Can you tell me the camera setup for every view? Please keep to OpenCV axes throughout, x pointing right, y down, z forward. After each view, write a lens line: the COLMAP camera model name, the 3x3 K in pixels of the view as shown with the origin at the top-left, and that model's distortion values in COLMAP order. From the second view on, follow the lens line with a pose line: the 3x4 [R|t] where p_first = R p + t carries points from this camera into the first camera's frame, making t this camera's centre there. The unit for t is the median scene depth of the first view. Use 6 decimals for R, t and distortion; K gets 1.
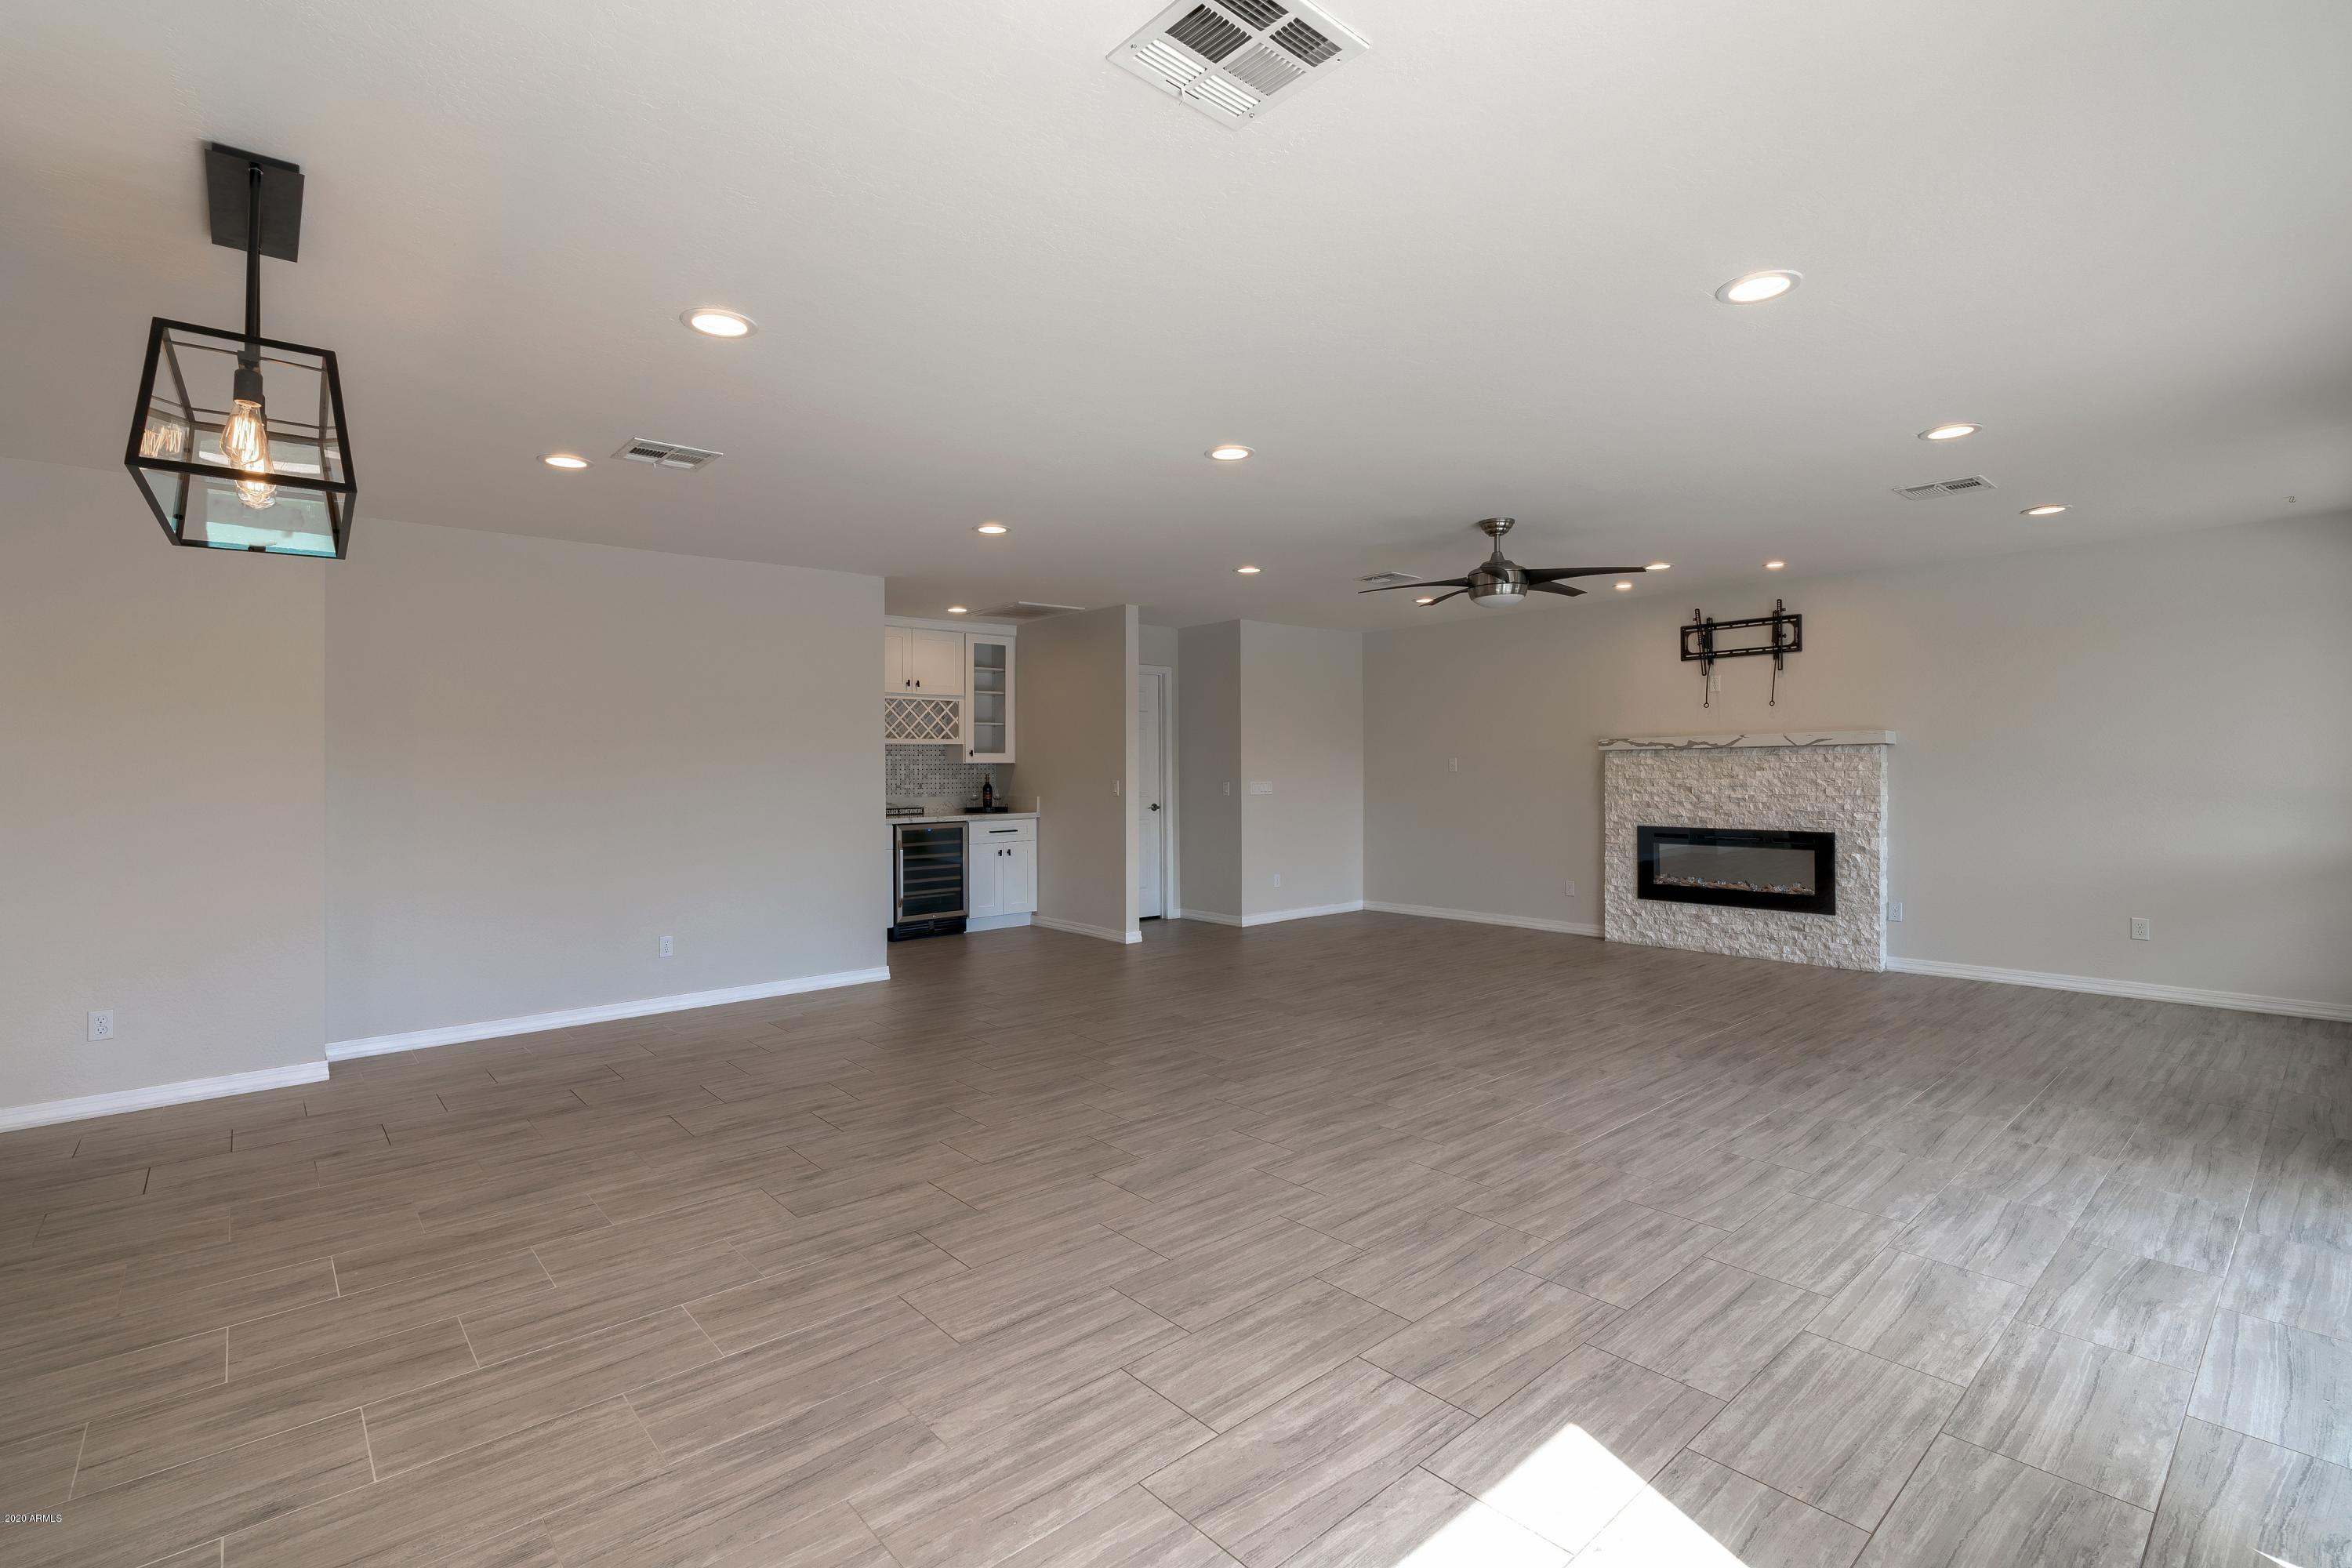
lens RADIAL K [[1032.0, 0, 1176.0], [0, 1032.0, 784.0], [0, 0, 1]] dist [0.000243, 0.000065]
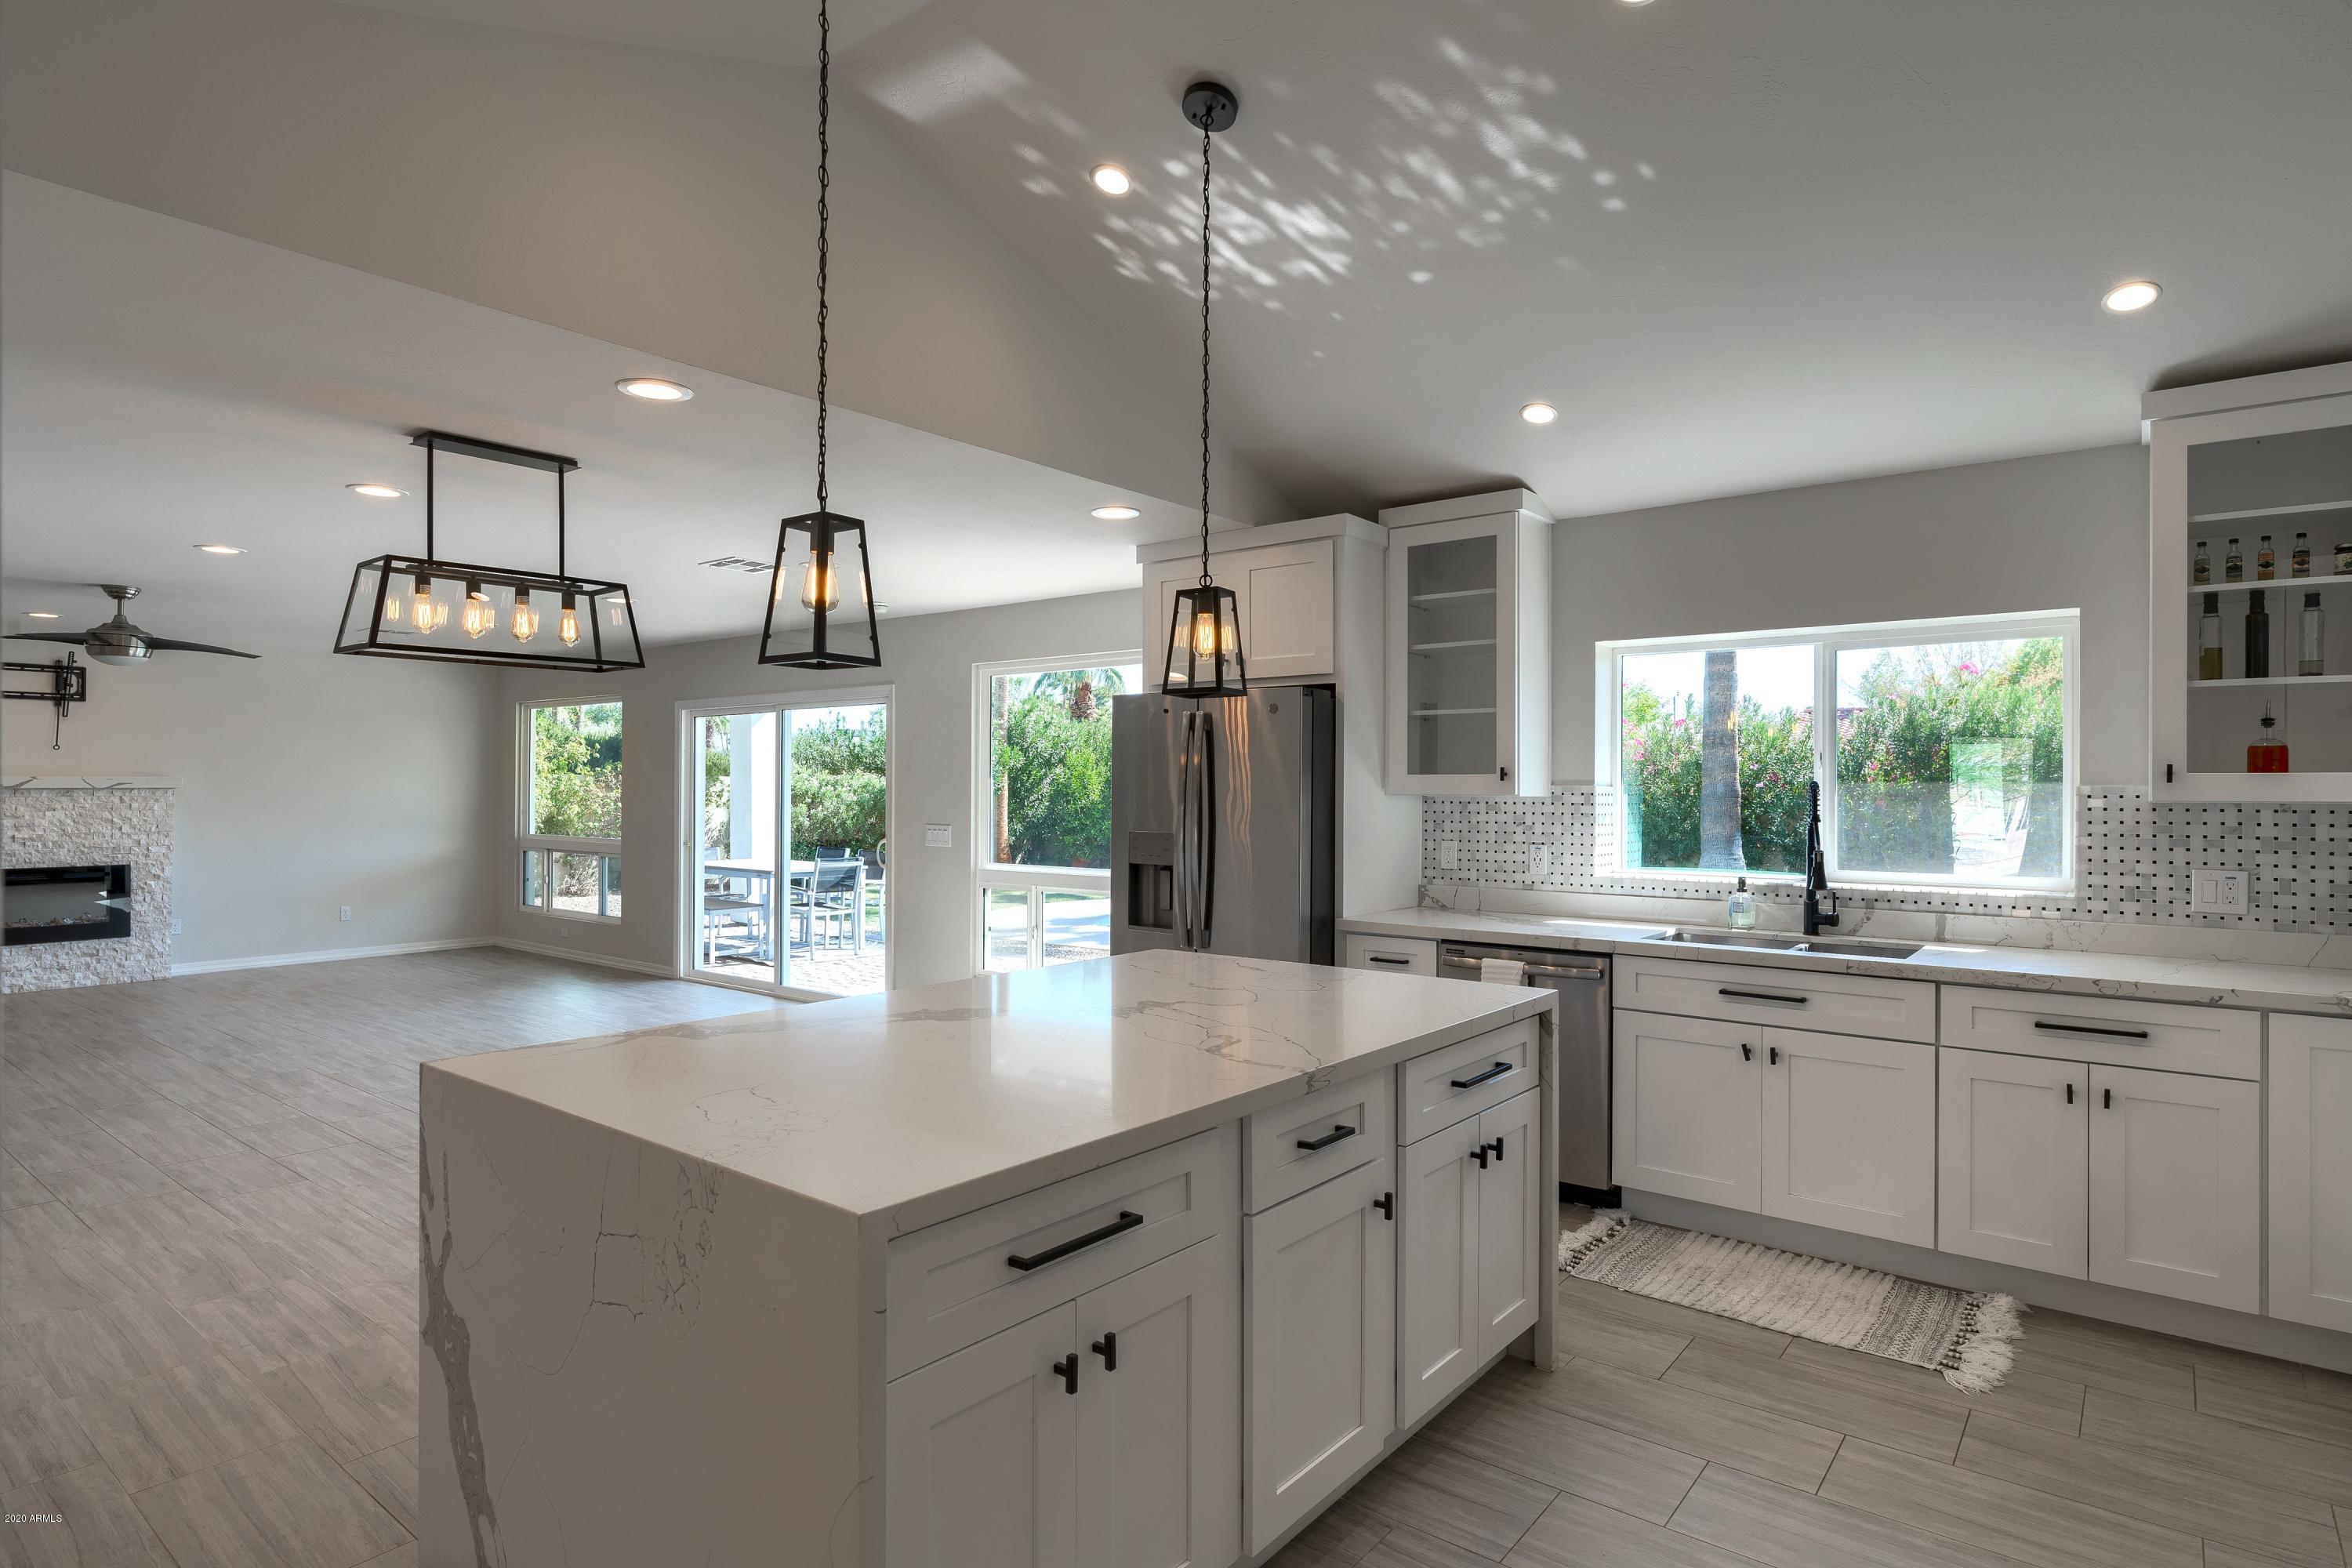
lens RADIAL K [[1288.2, 0, 1176.0], [0, 1288.2, 784.0], [0, 0, 1]] dist [-0.002794, -0.000264]
pose [[-0.185565, 0.012972, 0.982546, -0.976315], [0.012721, 0.999861, -0.010798, -0.012137], [-0.982550, 0.010496, -0.185704, 0.119574]]
